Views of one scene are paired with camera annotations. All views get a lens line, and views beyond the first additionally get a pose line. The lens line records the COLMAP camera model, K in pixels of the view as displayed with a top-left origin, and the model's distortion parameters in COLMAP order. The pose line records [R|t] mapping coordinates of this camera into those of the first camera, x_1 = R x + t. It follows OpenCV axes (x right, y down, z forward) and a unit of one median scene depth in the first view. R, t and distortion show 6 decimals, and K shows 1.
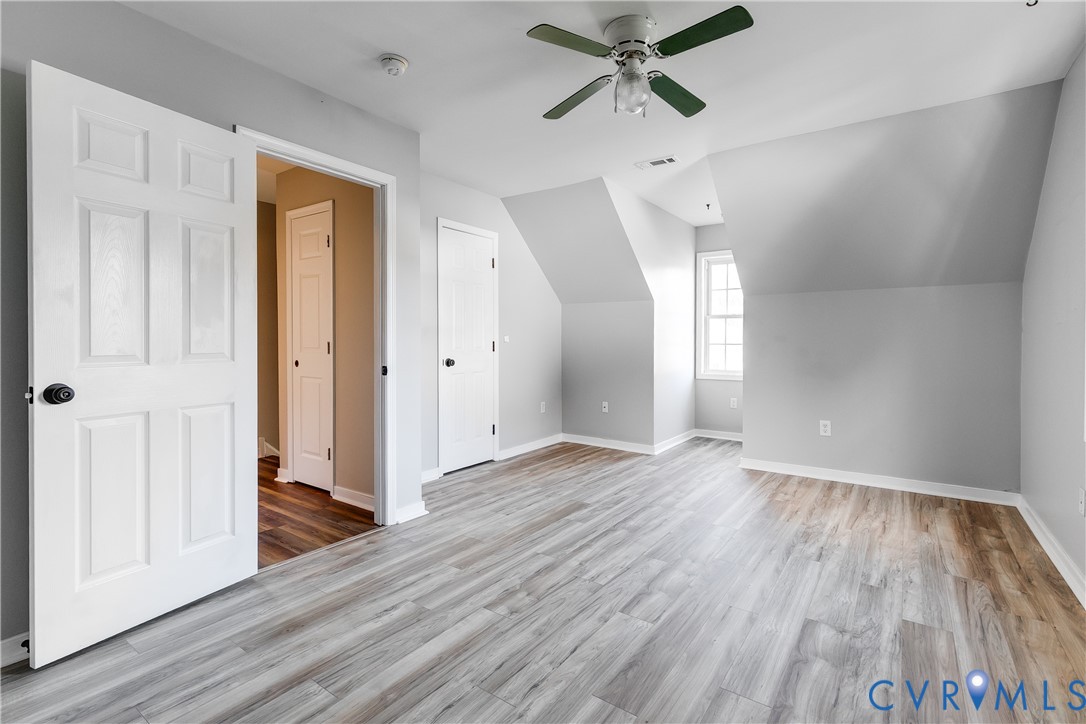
lens RADIAL K [[502.3, 0, 569.4], [0, 502.3, 343.9], [0, 0, 1]] dist [0.005691, -0.002024]
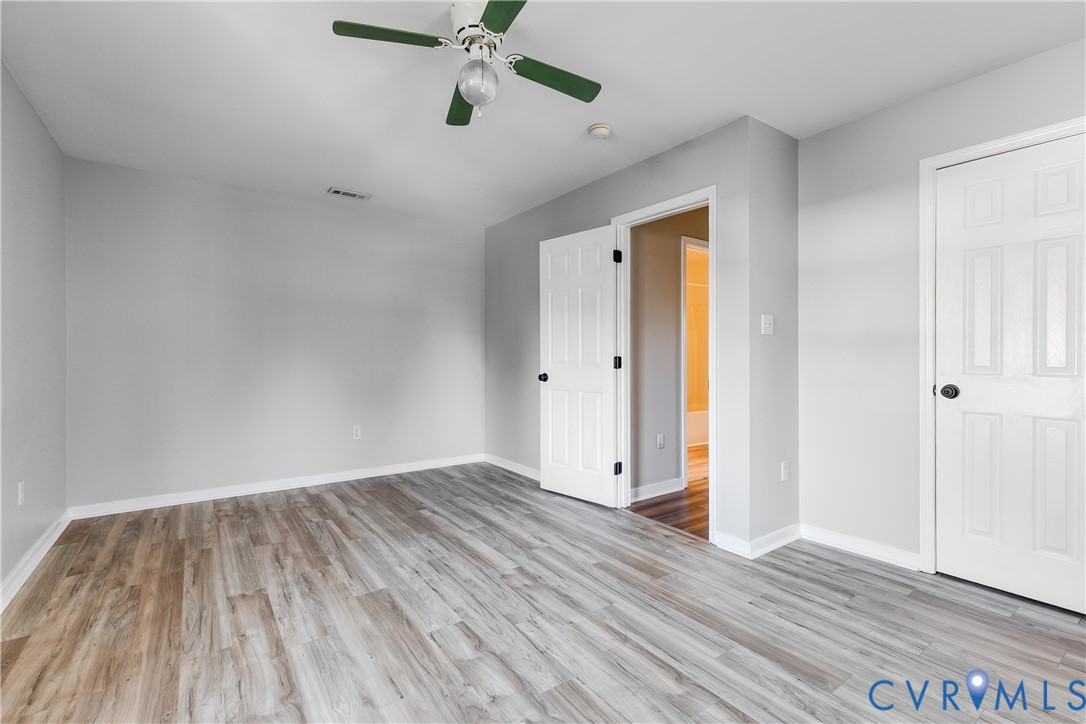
lens RADIAL K [[502.3, 0, 534.8], [0, 502.3, 357.4], [0, 0, 1]] dist [0.005691, -0.002024]
pose [[-0.376669, 0.002744, -0.926344, 0.817080], [-0.007918, 0.999950, 0.006182, -0.004879], [0.926314, 0.009663, -0.376629, 1.258523]]
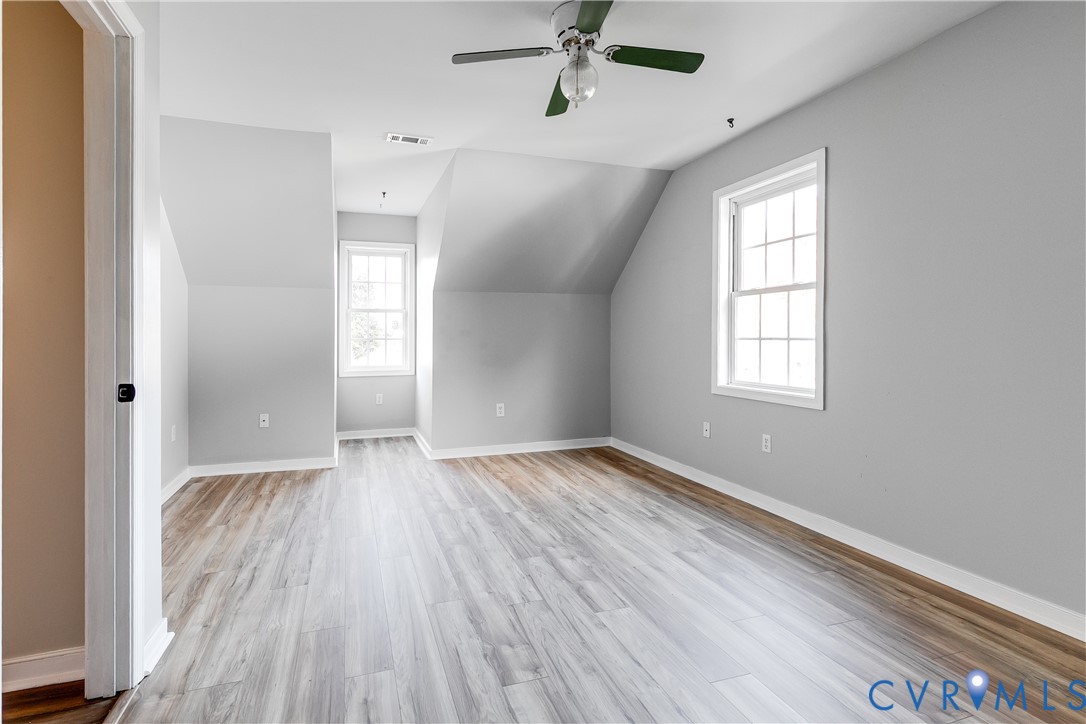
lens RADIAL K [[502.3, 0, 510.7], [0, 502.3, 335.8], [0, 0, 1]] dist [0.005691, -0.002024]
pose [[0.622714, -0.005217, 0.782432, -0.630780], [0.011640, 0.999929, -0.002597, -0.000130], [-0.782363, 0.010725, 0.622730, 0.431786]]
